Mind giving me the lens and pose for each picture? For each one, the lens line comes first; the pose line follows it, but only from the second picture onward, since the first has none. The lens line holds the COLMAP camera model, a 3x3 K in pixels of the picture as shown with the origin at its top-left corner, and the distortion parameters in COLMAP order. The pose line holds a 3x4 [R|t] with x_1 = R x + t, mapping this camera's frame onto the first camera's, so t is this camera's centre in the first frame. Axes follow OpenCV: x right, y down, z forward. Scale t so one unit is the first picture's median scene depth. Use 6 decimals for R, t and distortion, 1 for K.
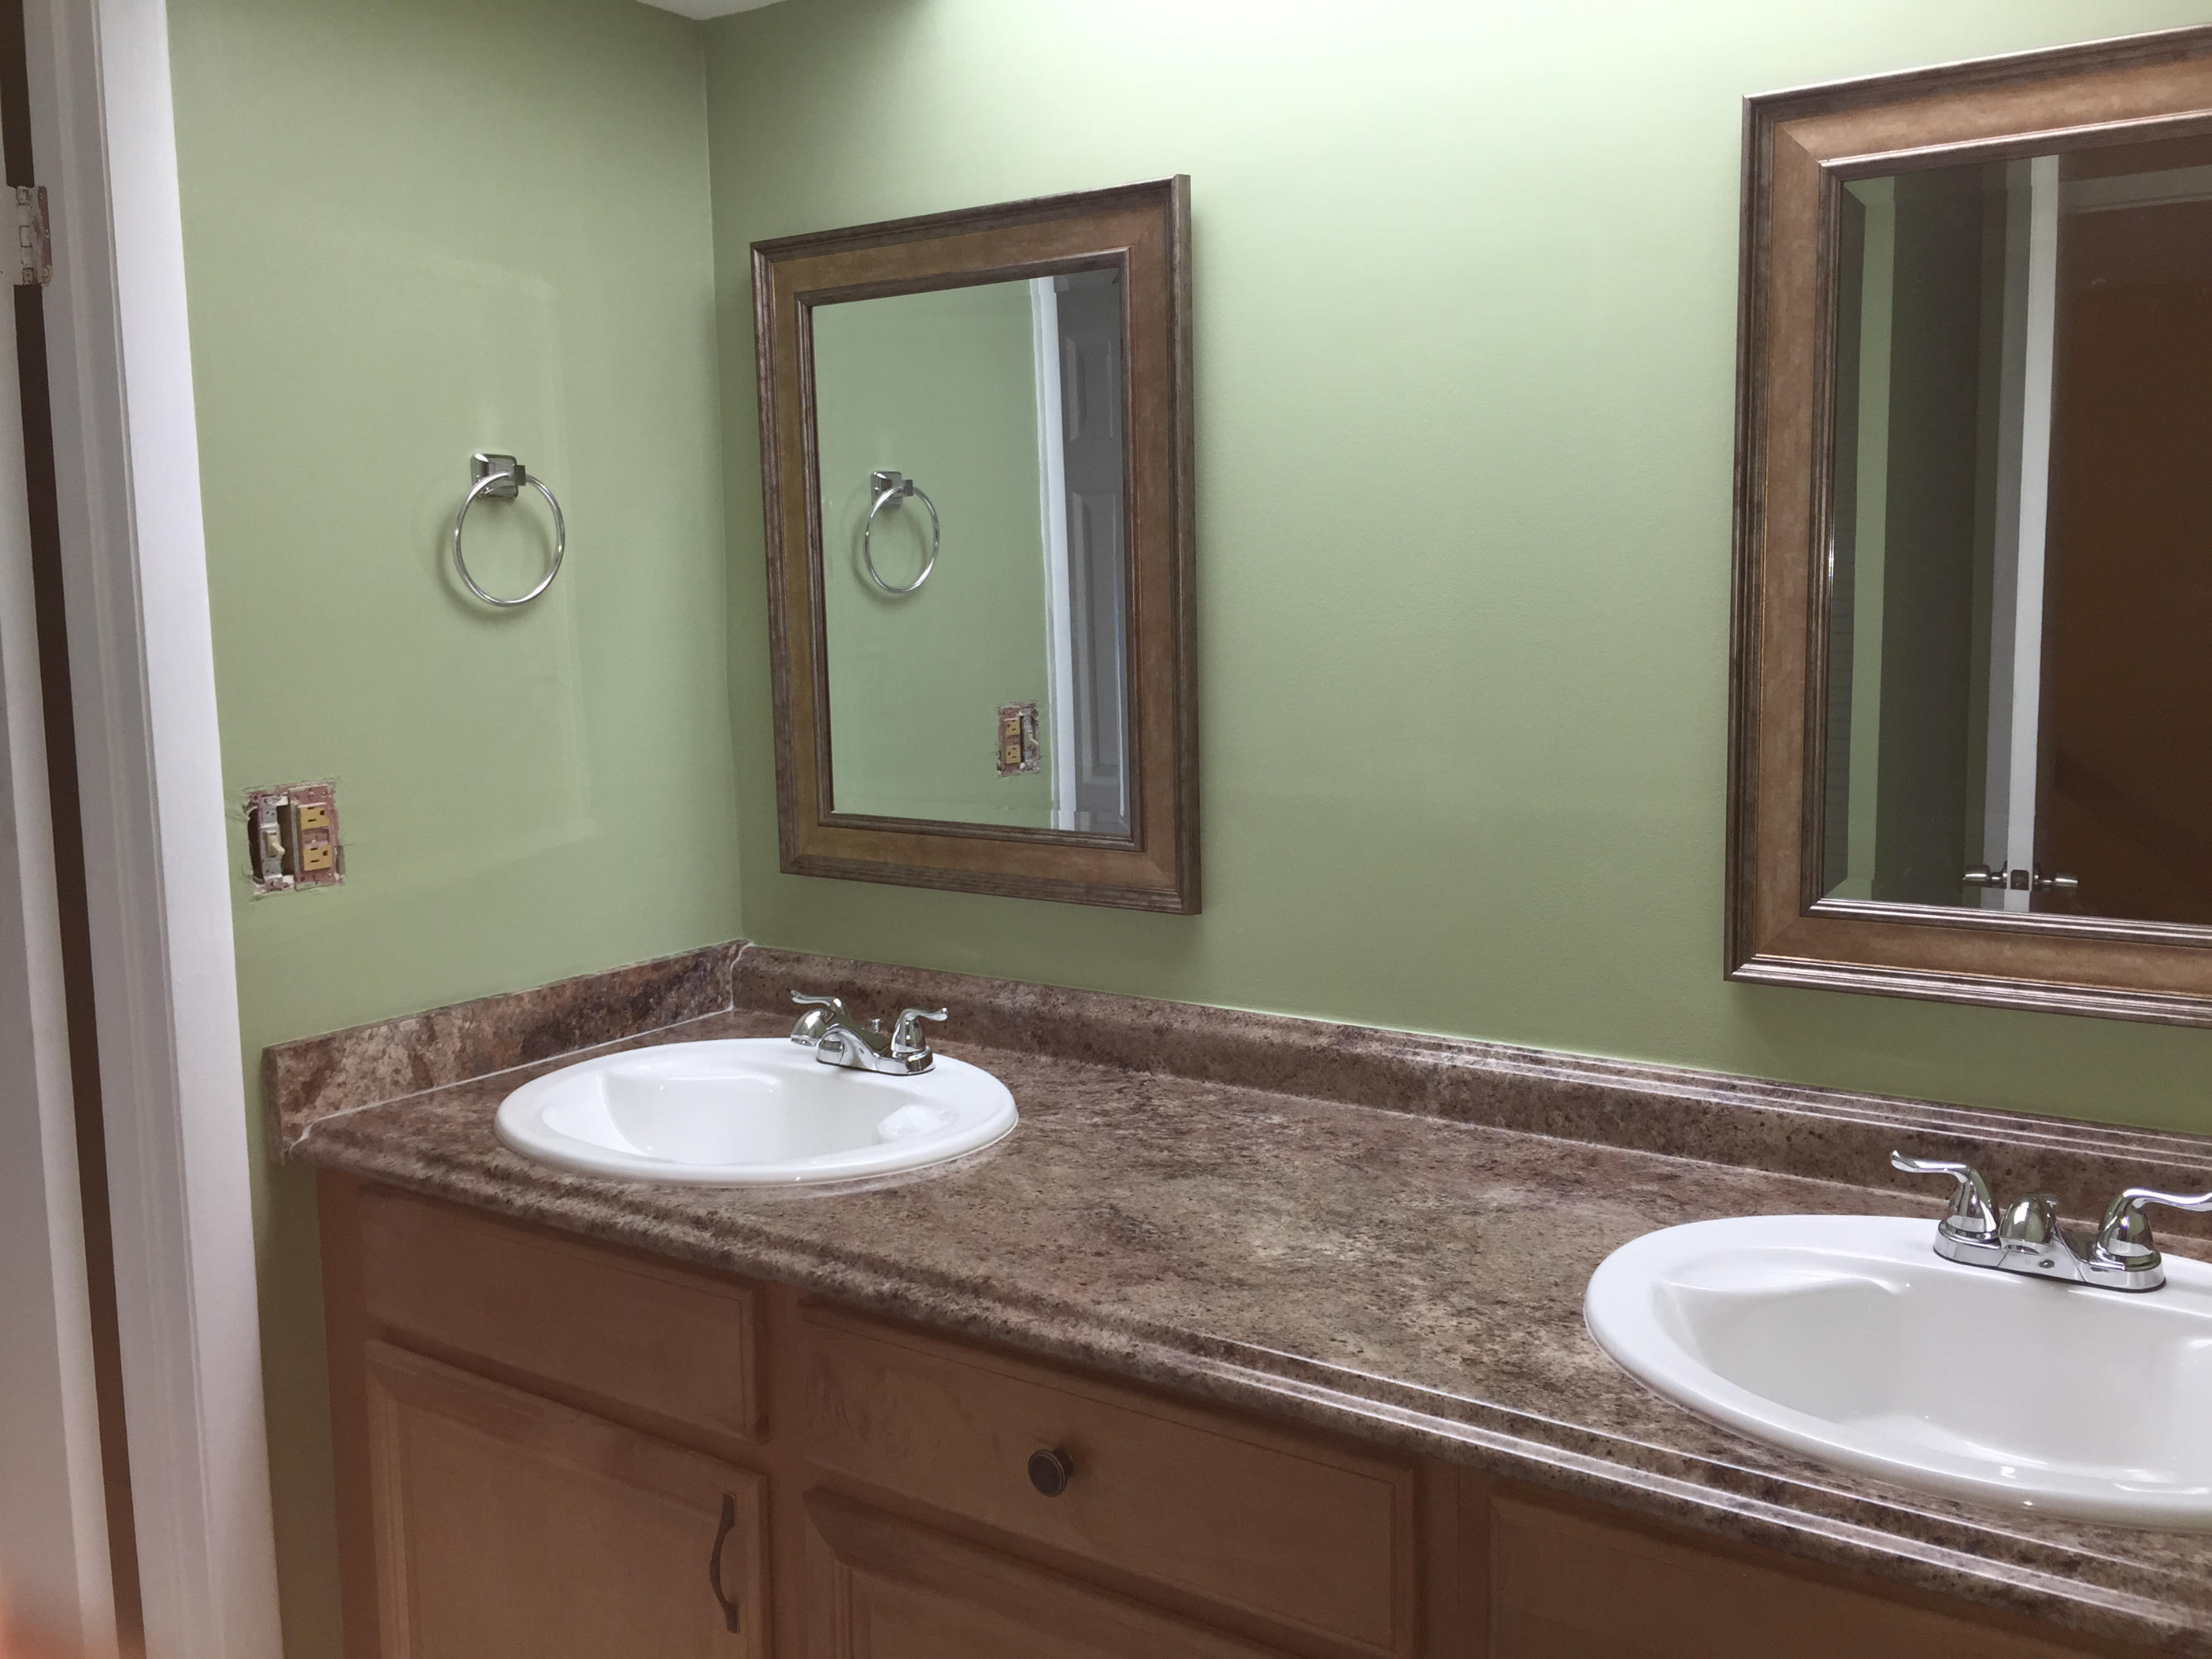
lens RADIAL K [[1922.4, 0, 1105.6], [0, 1922.4, 827.7], [0, 0, 1]] dist [0.079278, -0.107429]
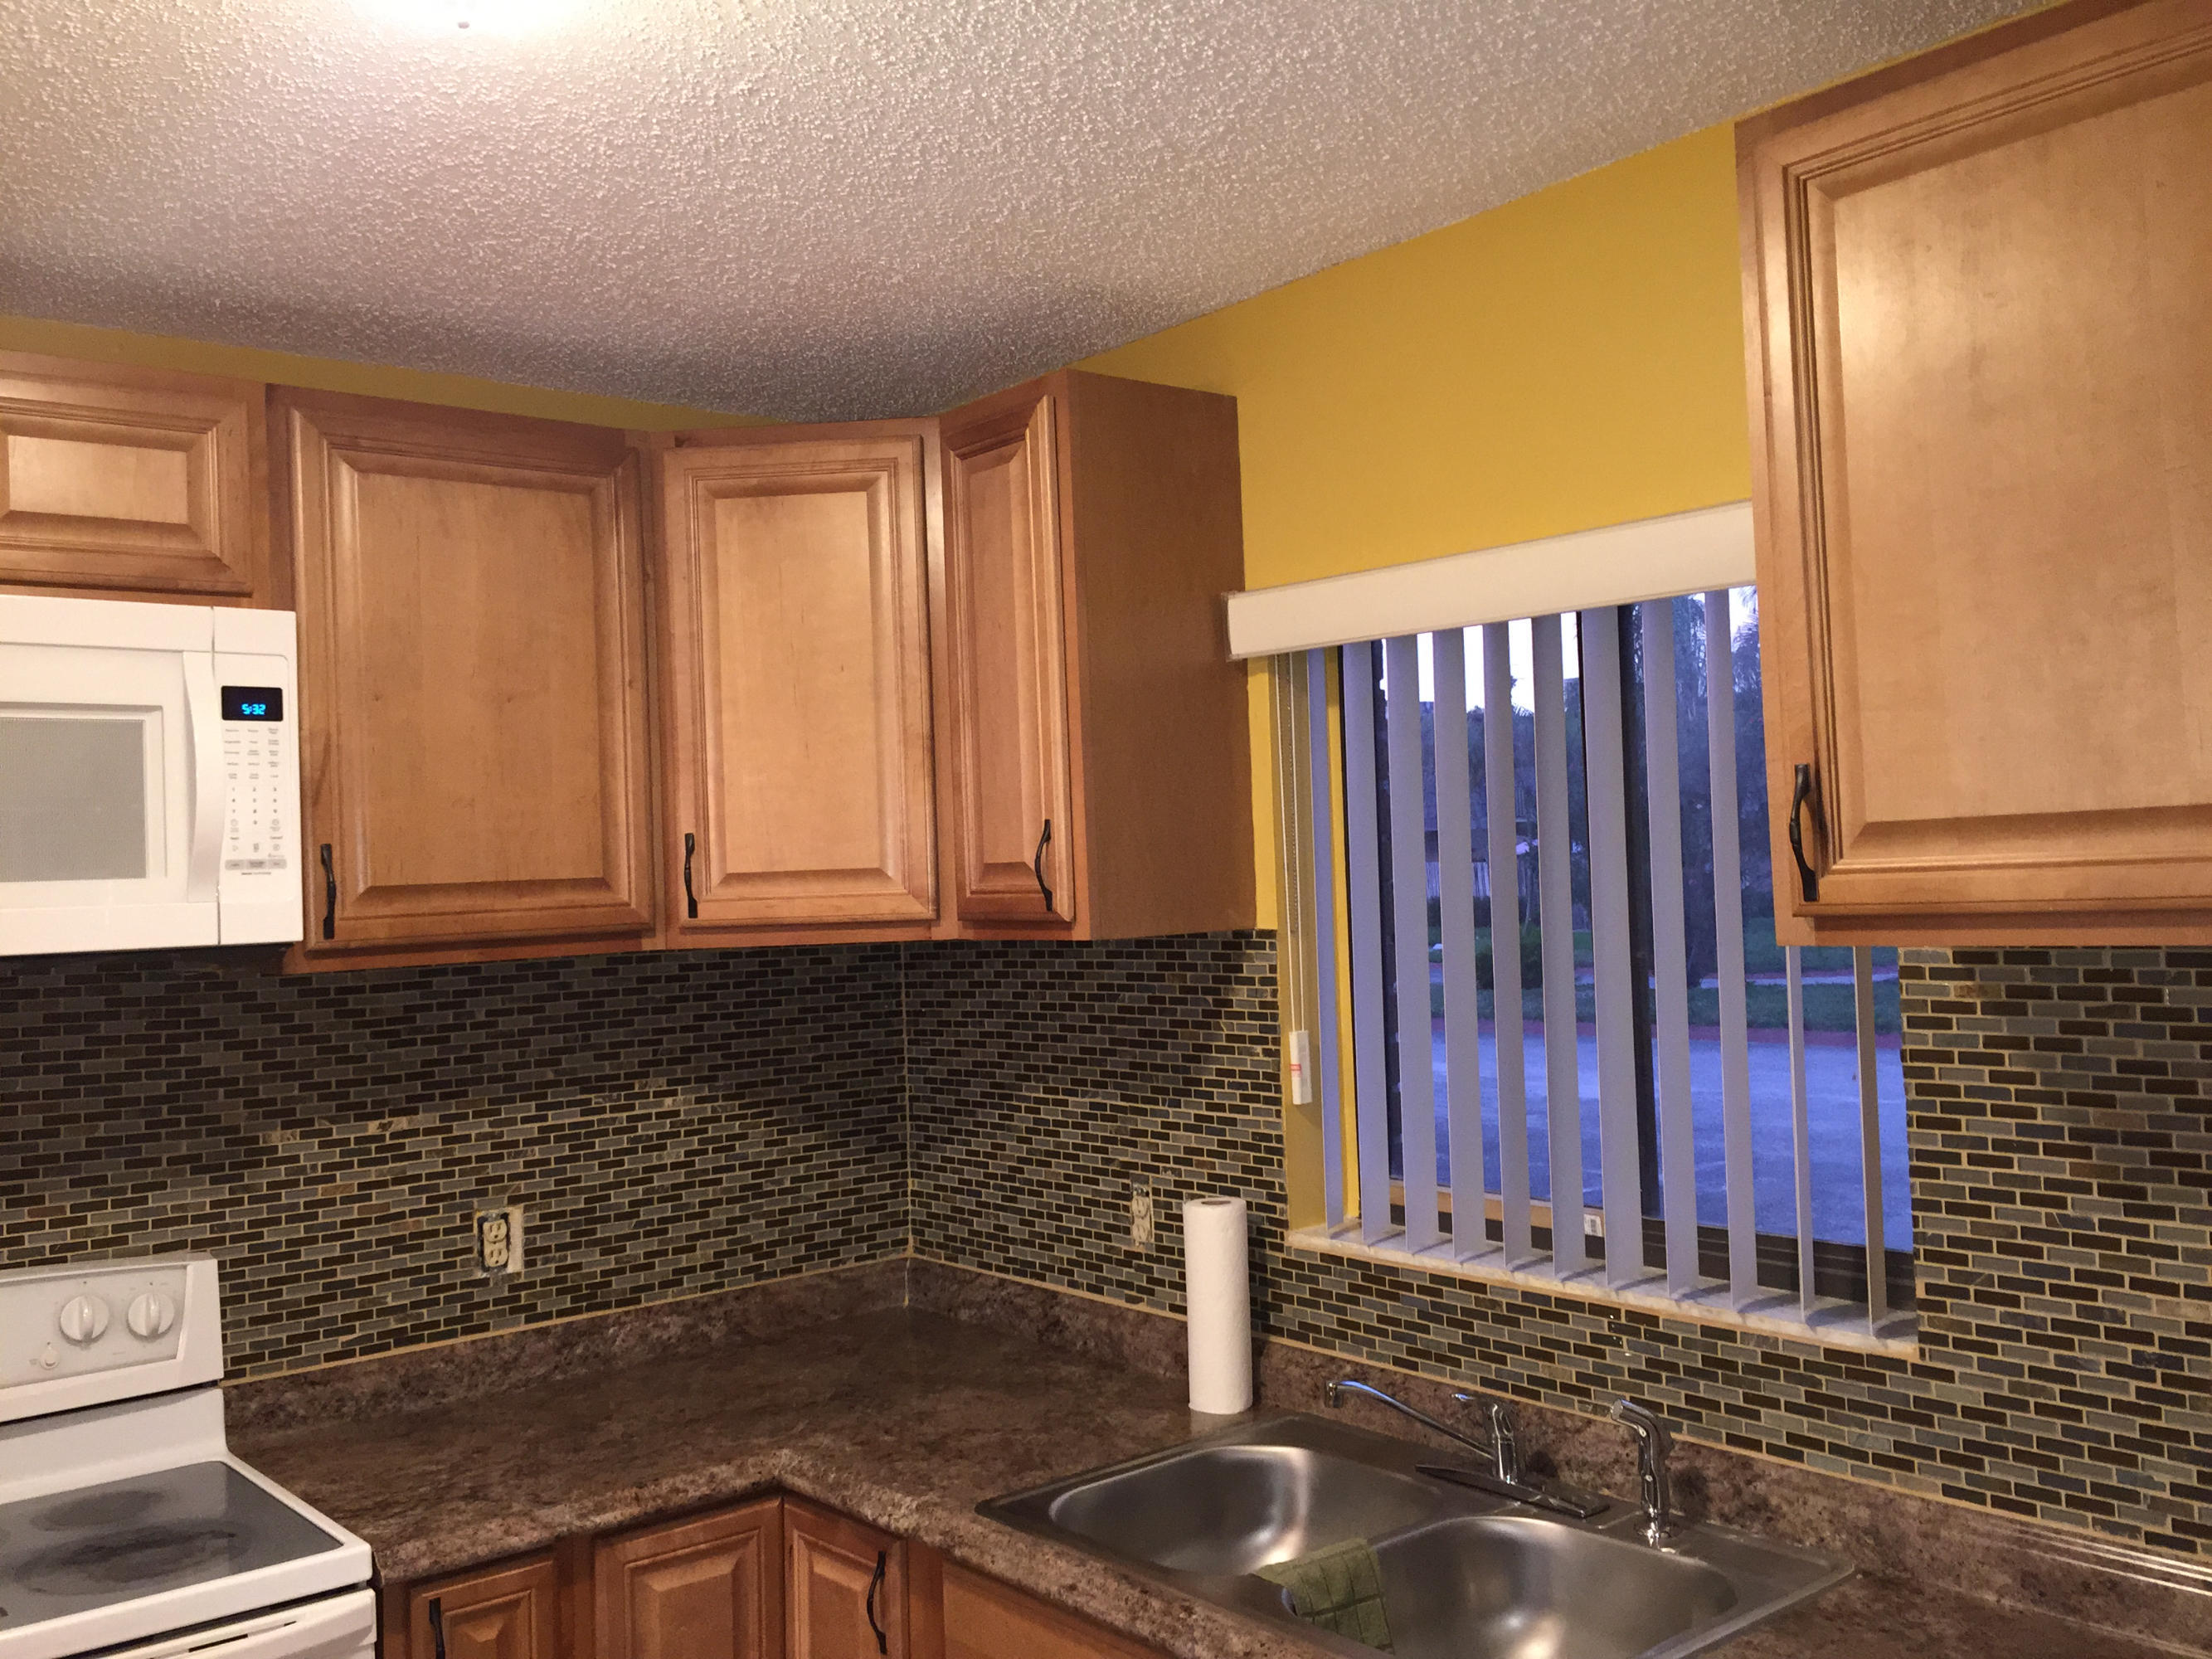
lens RADIAL K [[1922.4, 0, 1111.0], [0, 1922.4, 827.1], [0, 0, 1]] dist [0.079278, -0.107429]
pose [[-0.962945, 0.061540, 0.262583, -0.334039], [0.085960, 0.992874, 0.082539, -0.419124], [-0.255633, 0.102052, -0.961373, 2.447856]]
